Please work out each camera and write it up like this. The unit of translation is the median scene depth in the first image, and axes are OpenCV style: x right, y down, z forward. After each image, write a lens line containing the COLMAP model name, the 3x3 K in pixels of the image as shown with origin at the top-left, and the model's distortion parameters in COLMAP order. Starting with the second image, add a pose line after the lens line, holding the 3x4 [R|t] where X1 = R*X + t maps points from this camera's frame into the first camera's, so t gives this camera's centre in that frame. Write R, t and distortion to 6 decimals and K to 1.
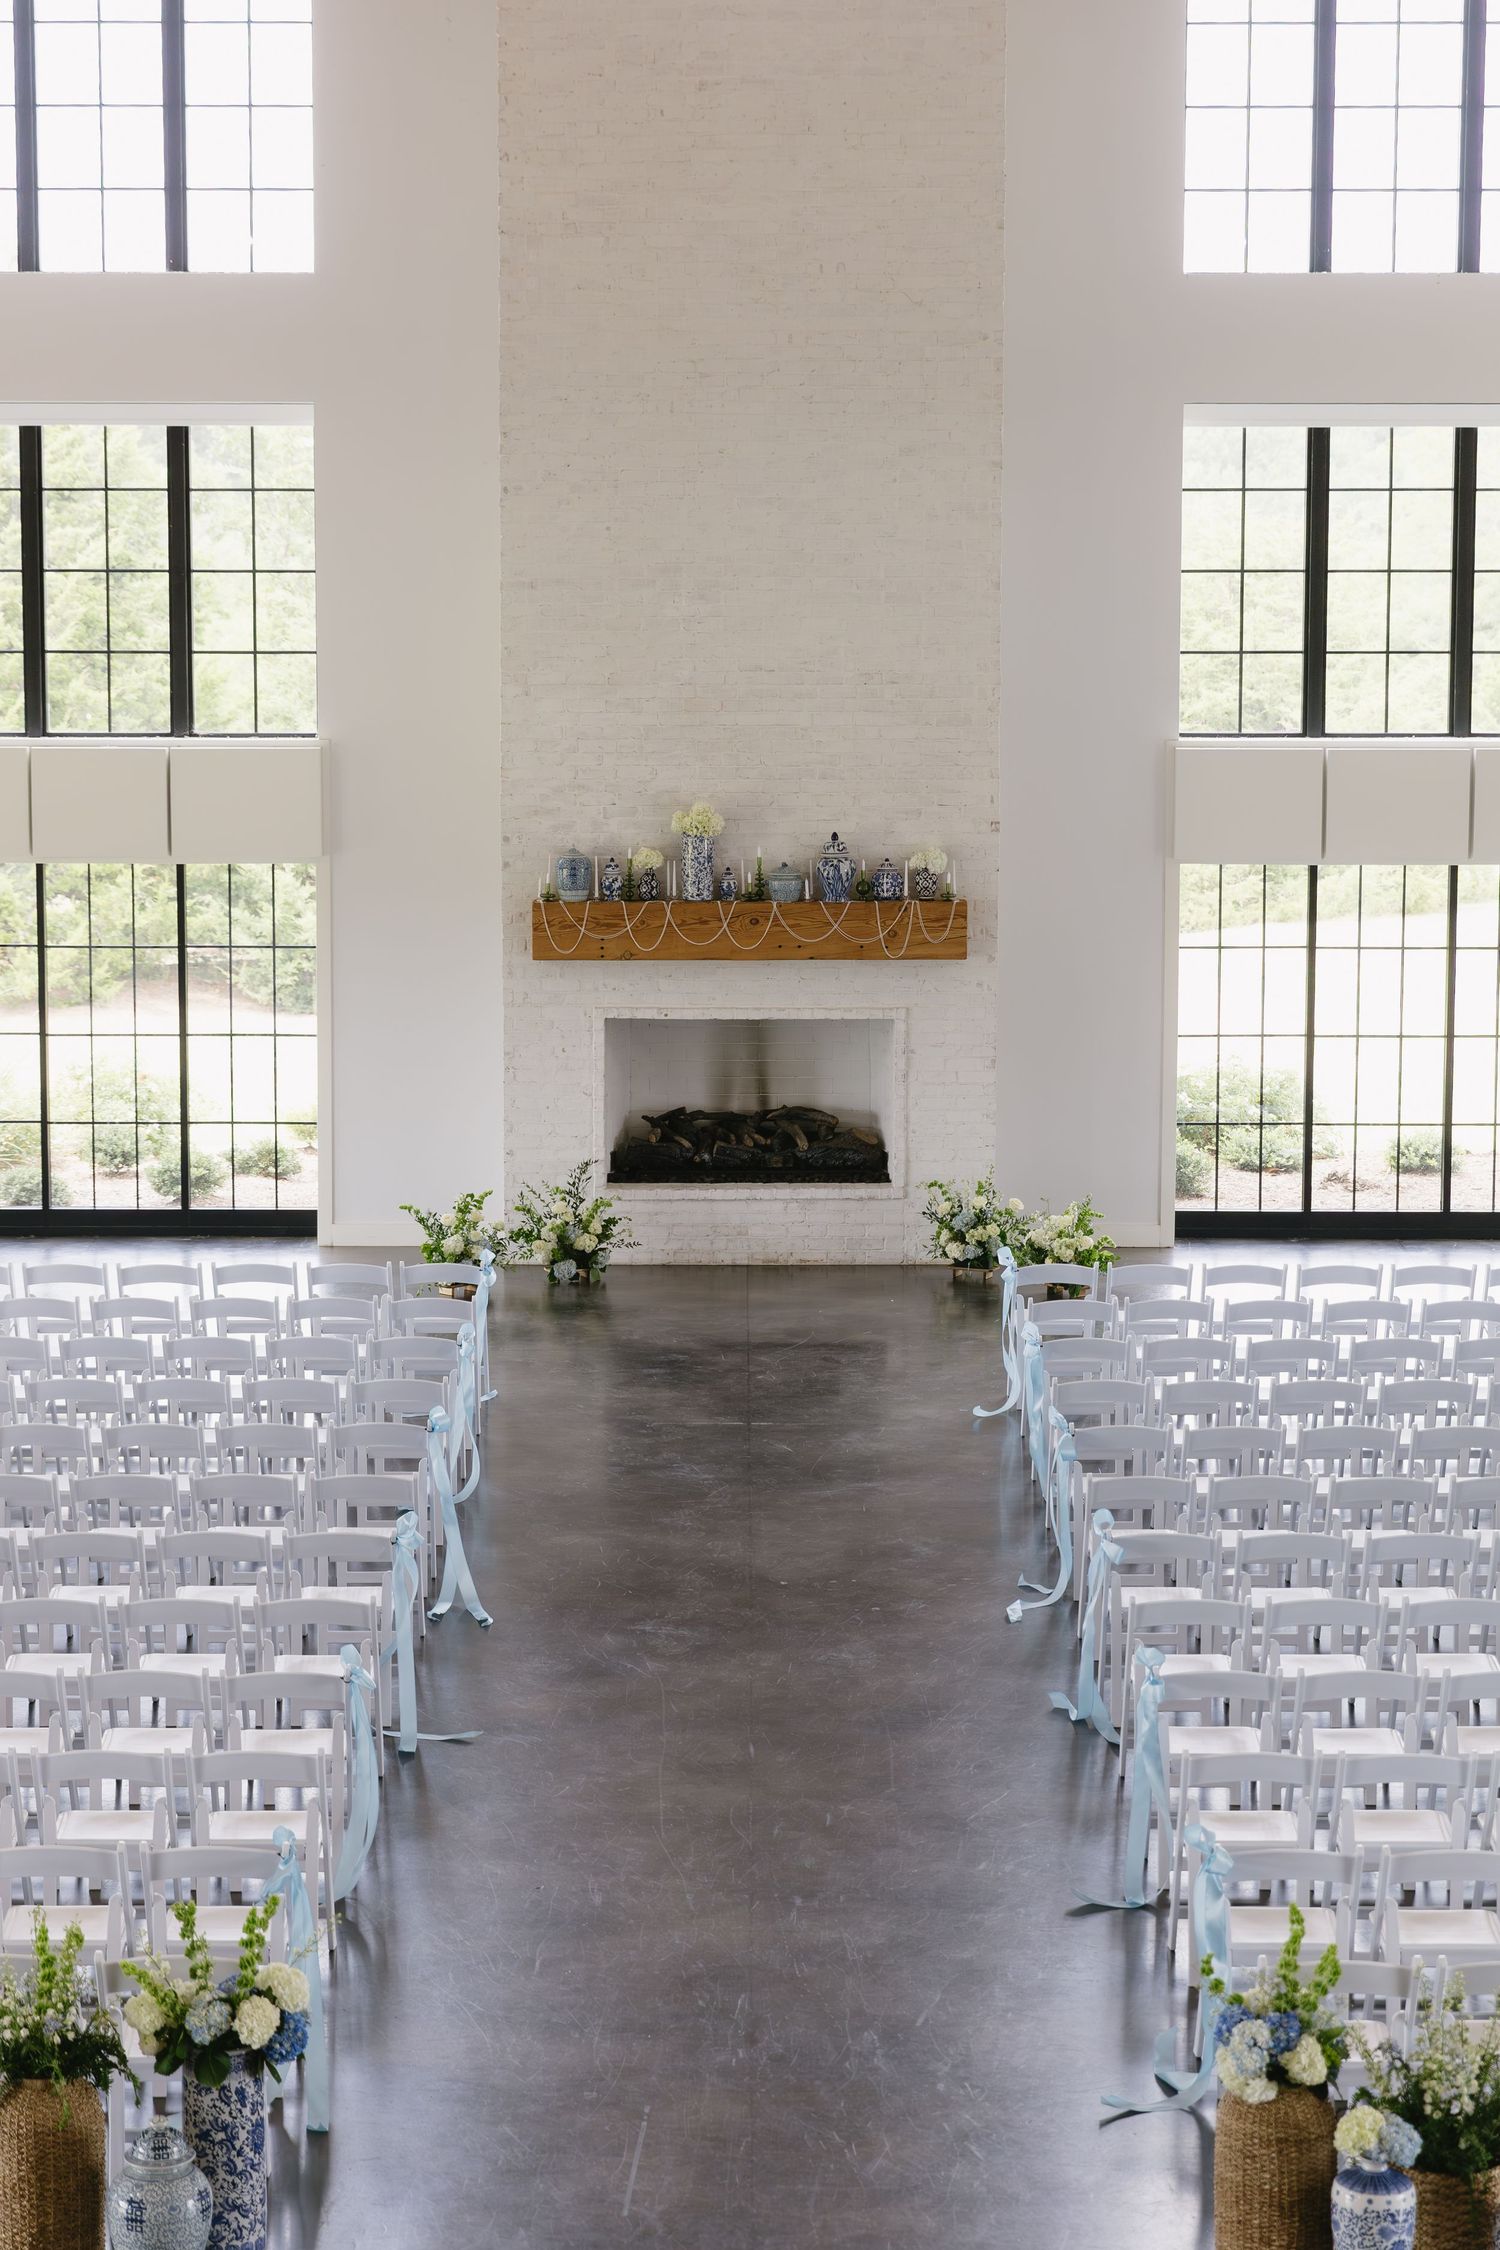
lens RADIAL K [[4476.4, 0, 749.8], [0, 4476.4, 1124.9], [0, 0, 1]] dist [0.059456, 0.000000]
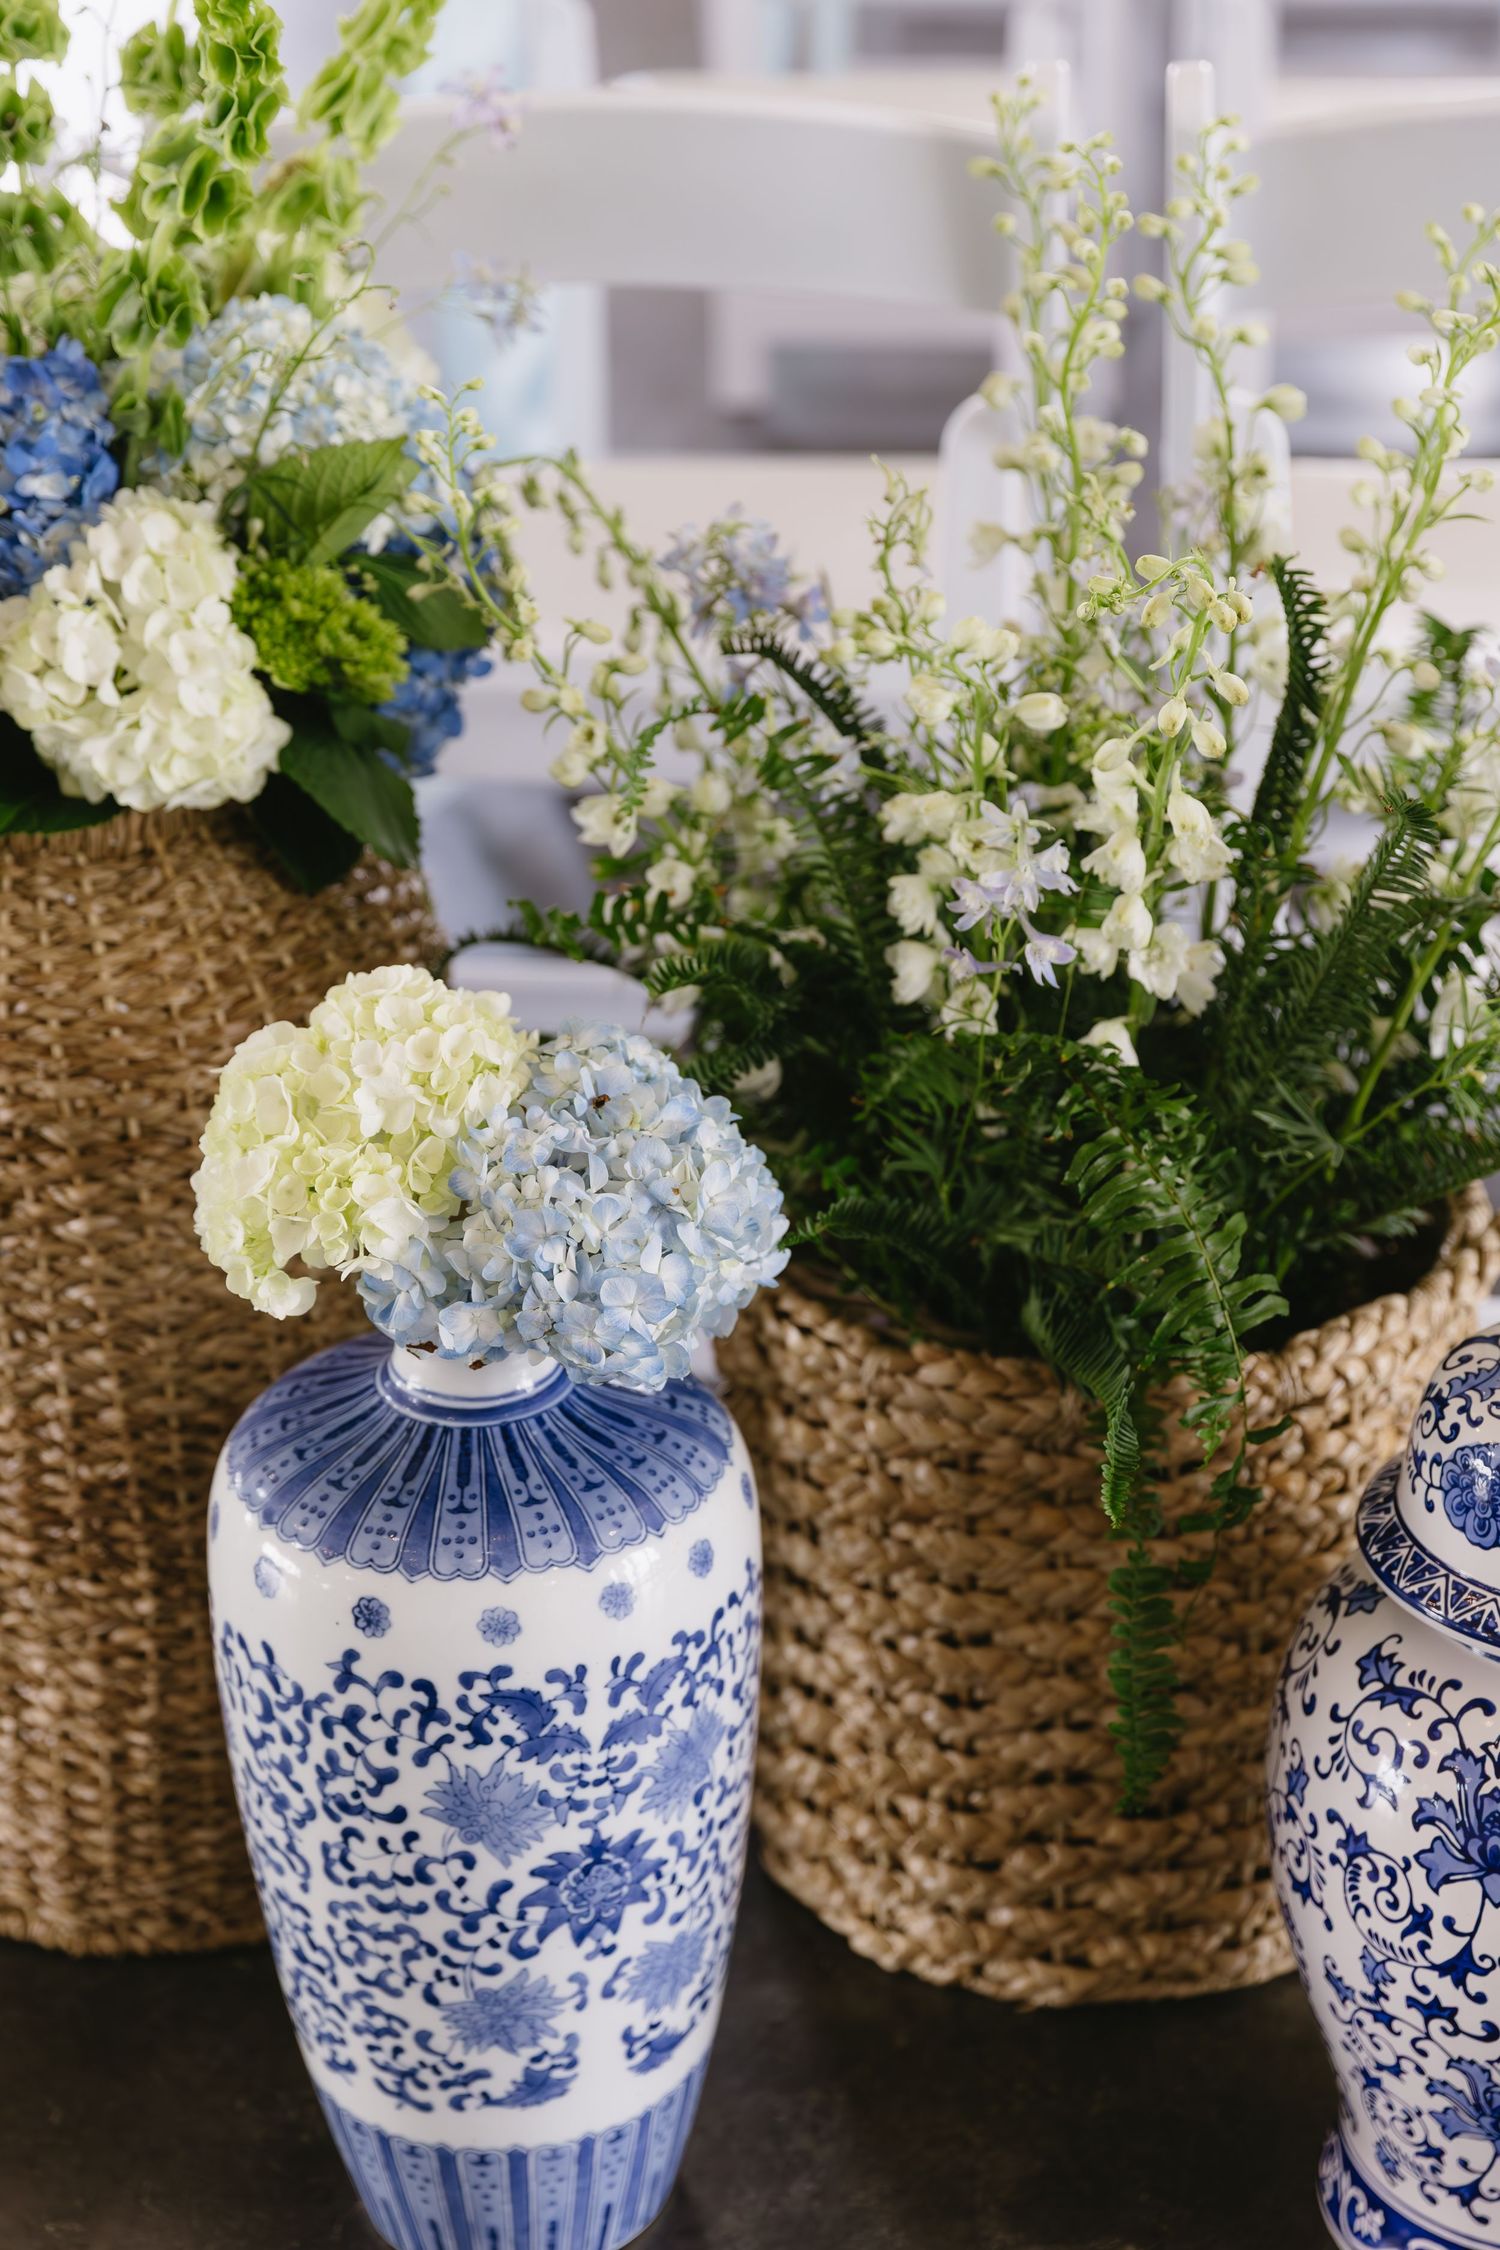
lens RADIAL K [[4476.4, 0, 749.7], [0, 4476.4, 1125.1], [0, 0, 1]] dist [0.059456, 0.000000]
pose [[0.993978, 0.027149, -0.106162, 0.162730], [0.008401, 0.947088, 0.320864, 0.175416], [0.109256, -0.319824, 0.941157, 0.857565]]
